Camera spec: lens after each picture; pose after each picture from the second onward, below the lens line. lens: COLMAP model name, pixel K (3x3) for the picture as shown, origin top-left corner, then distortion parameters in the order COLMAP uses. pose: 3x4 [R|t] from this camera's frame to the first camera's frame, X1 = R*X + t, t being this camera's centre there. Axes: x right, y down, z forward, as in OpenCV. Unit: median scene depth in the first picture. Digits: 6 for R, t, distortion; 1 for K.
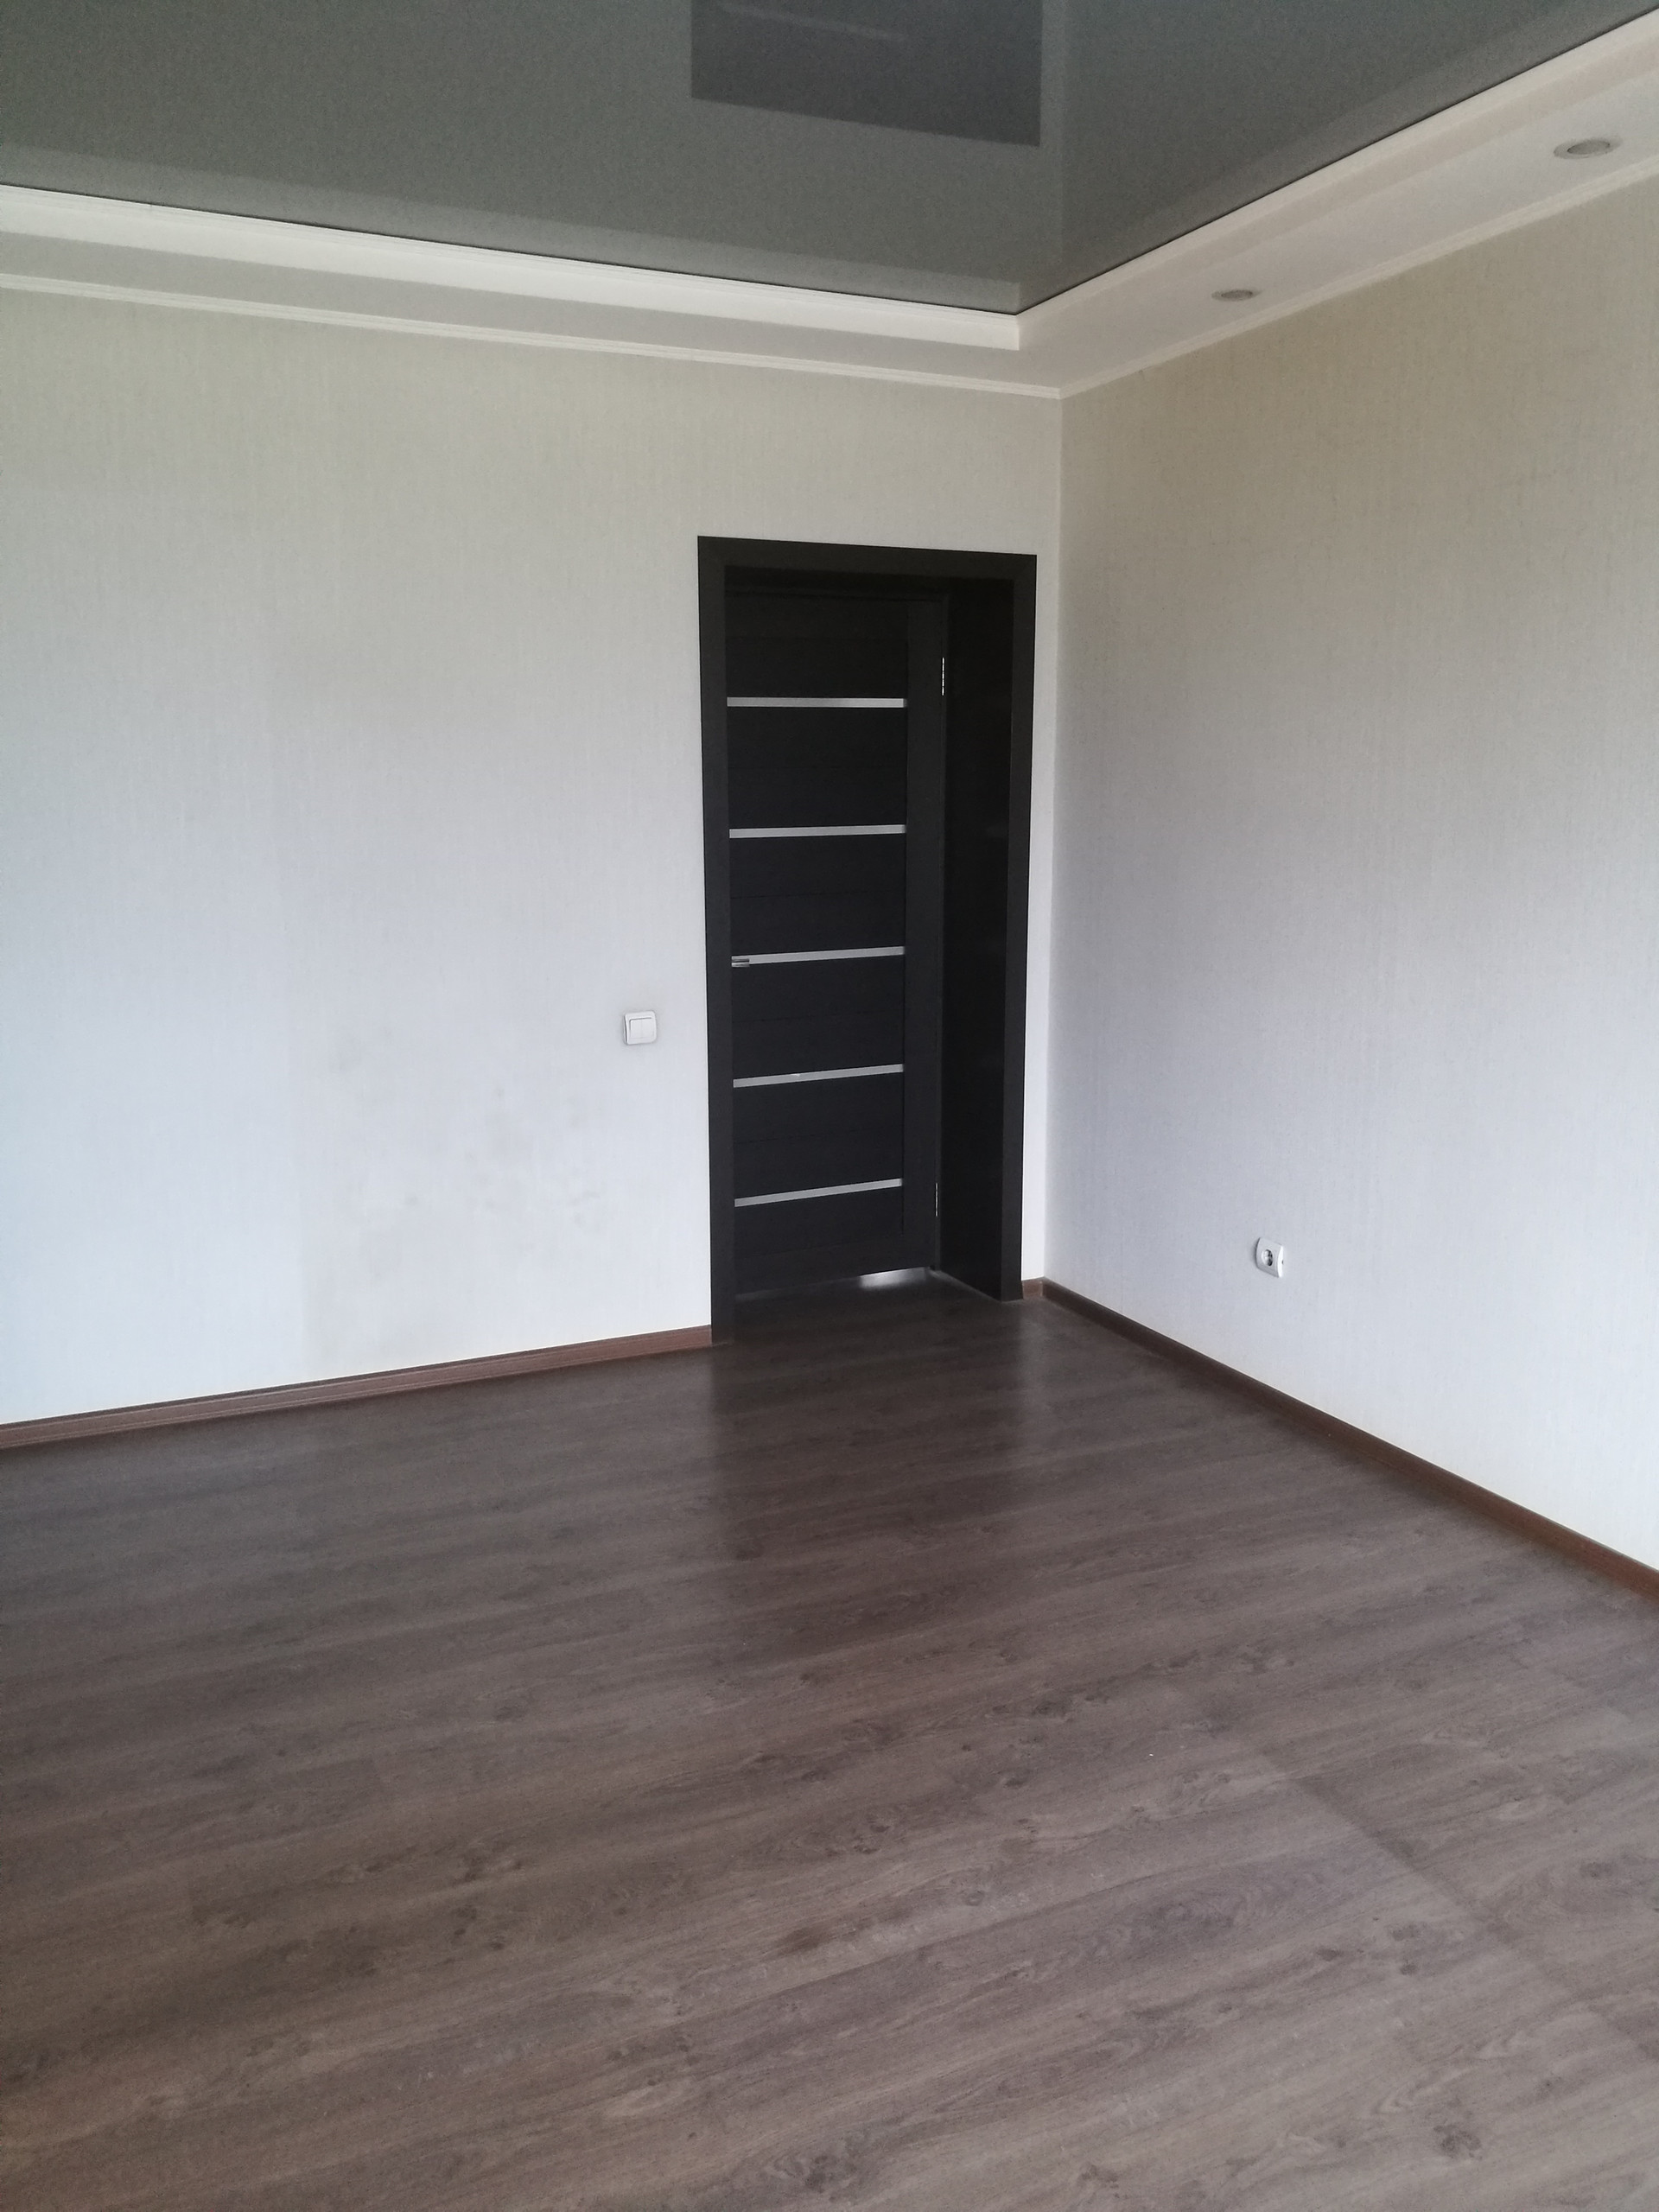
lens RADIAL K [[1729.5, 0, 829.5], [0, 1729.5, 1106.0], [0, 0, 1]] dist [-0.079699, 0.104822]
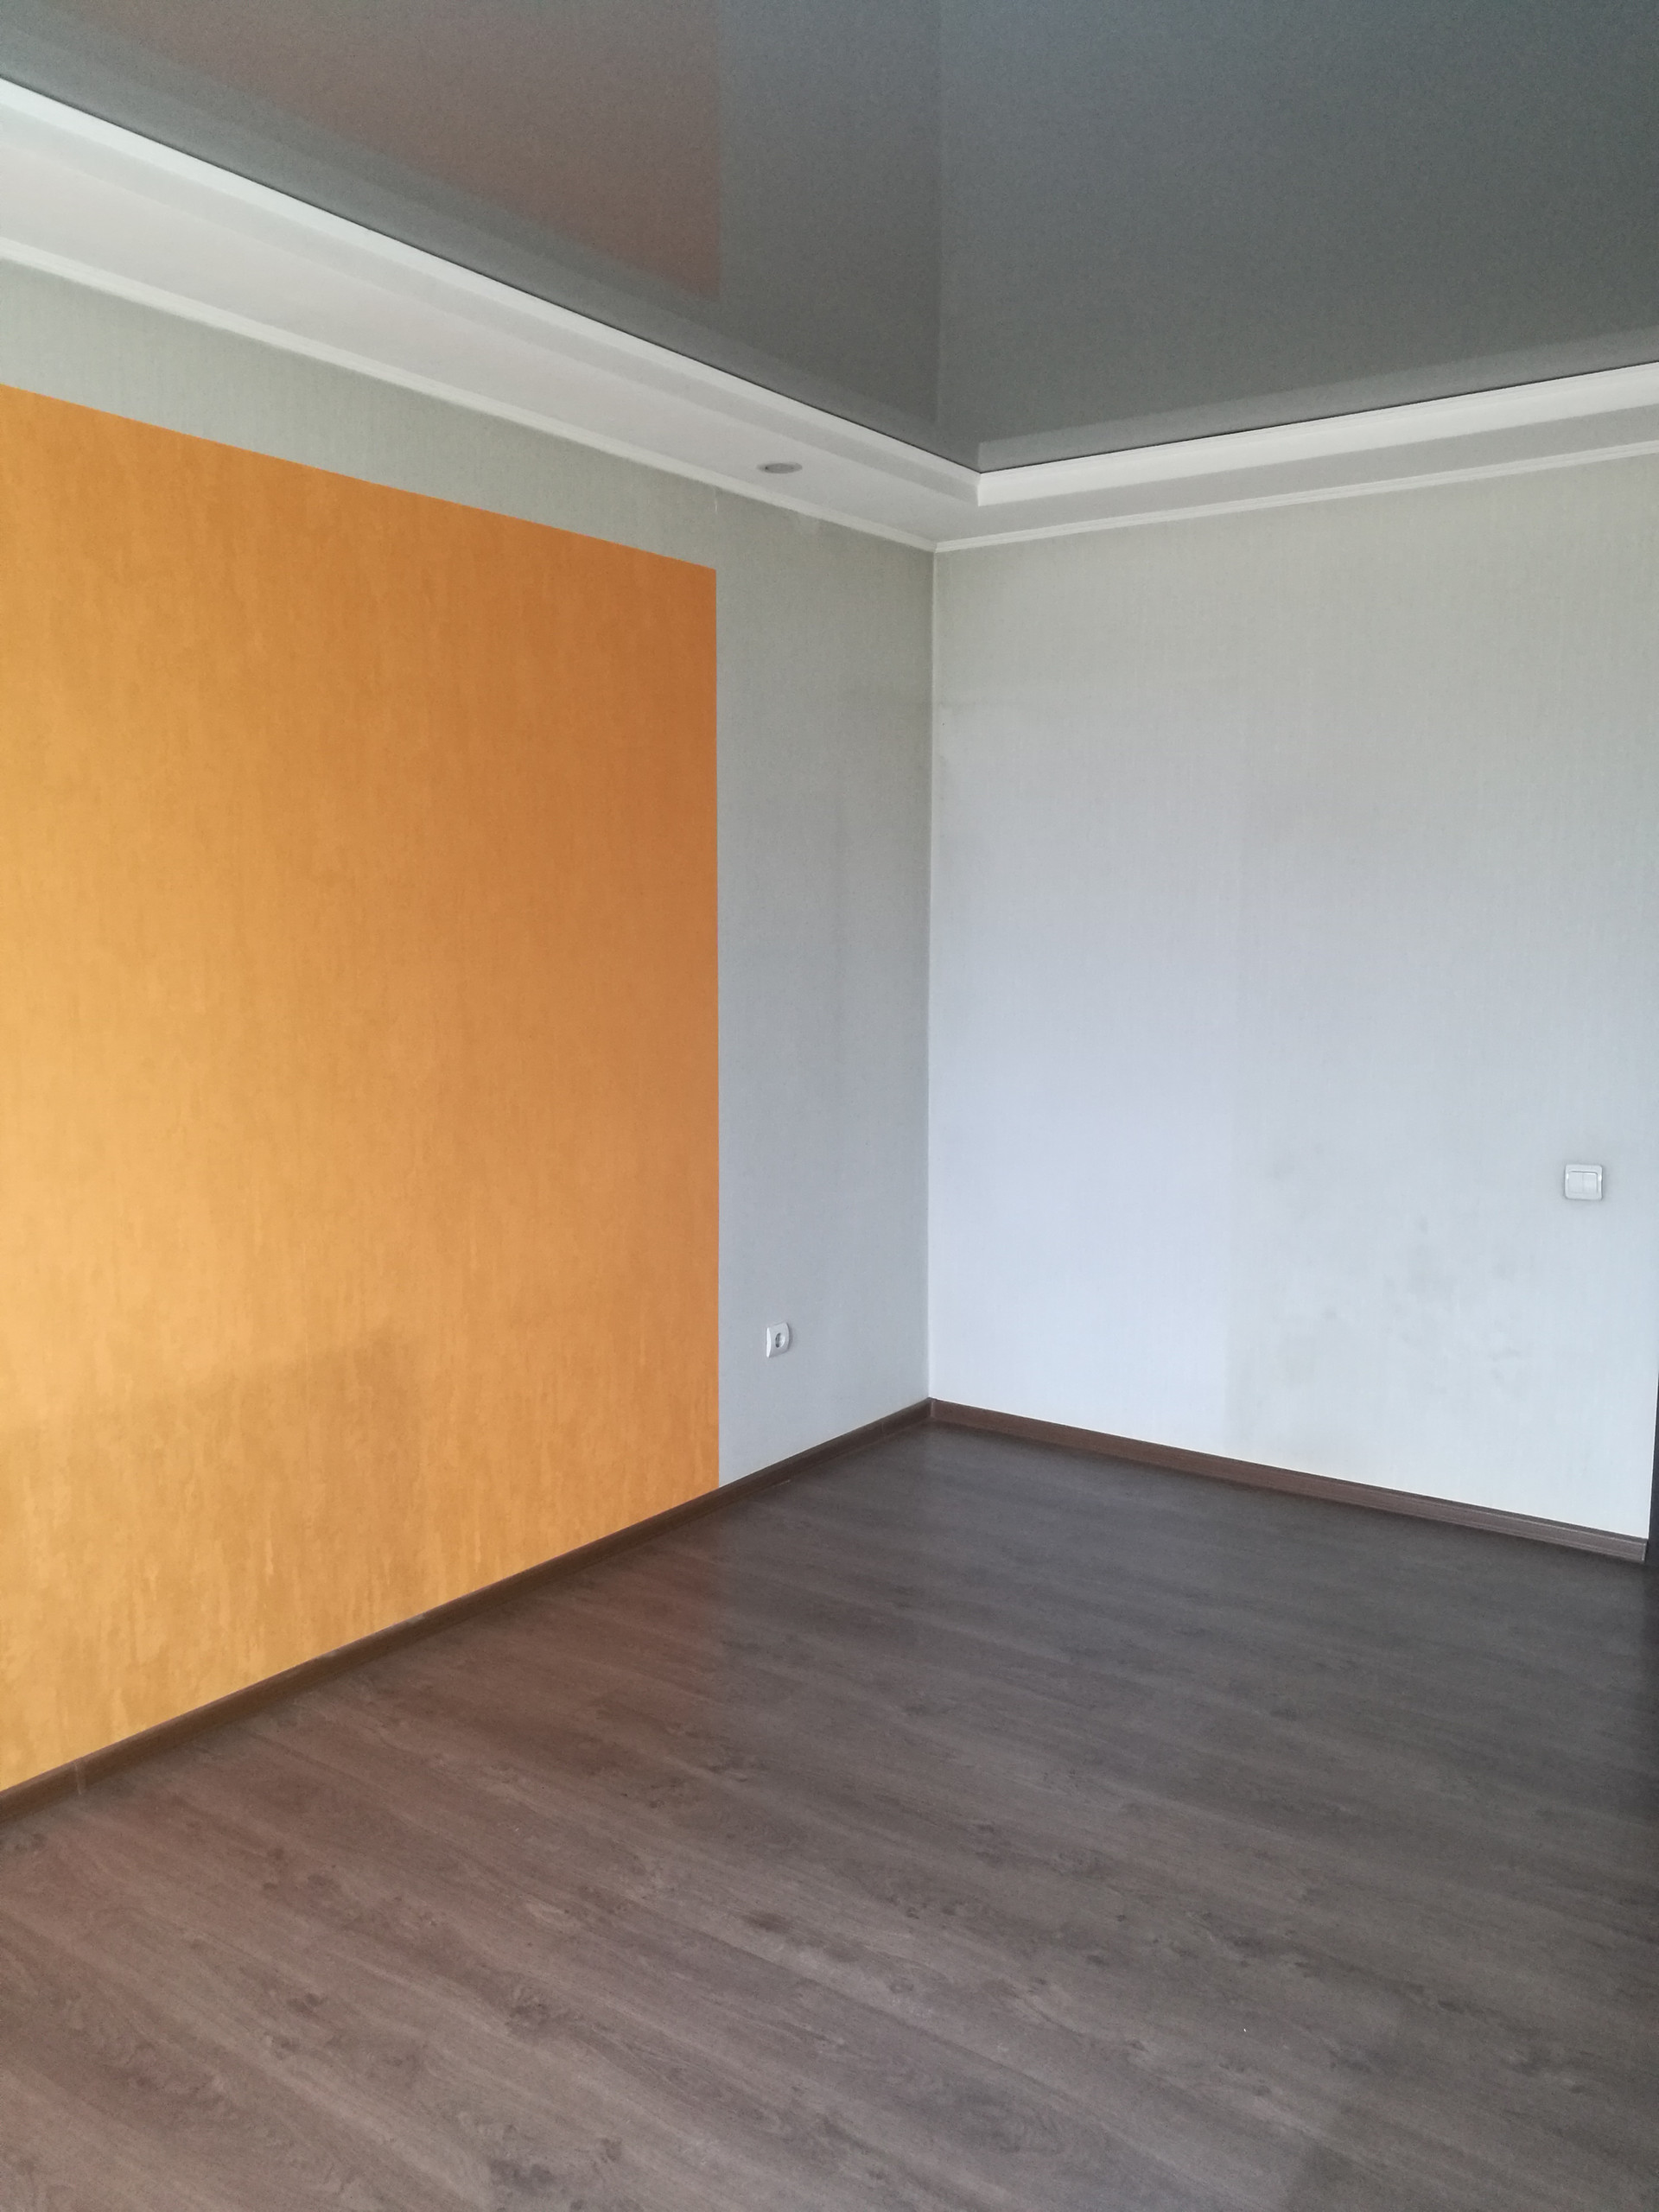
lens RADIAL K [[1717.2, 0, 831.1], [0, 1717.2, 1238.3], [0, 0, 1]] dist [-0.103773, 0.159711]
pose [[0.495601, 0.167253, -0.852294, 0.840466], [-0.165701, 0.981468, 0.096249, -0.068326], [0.852598, 0.093525, 0.514131, 0.390754]]
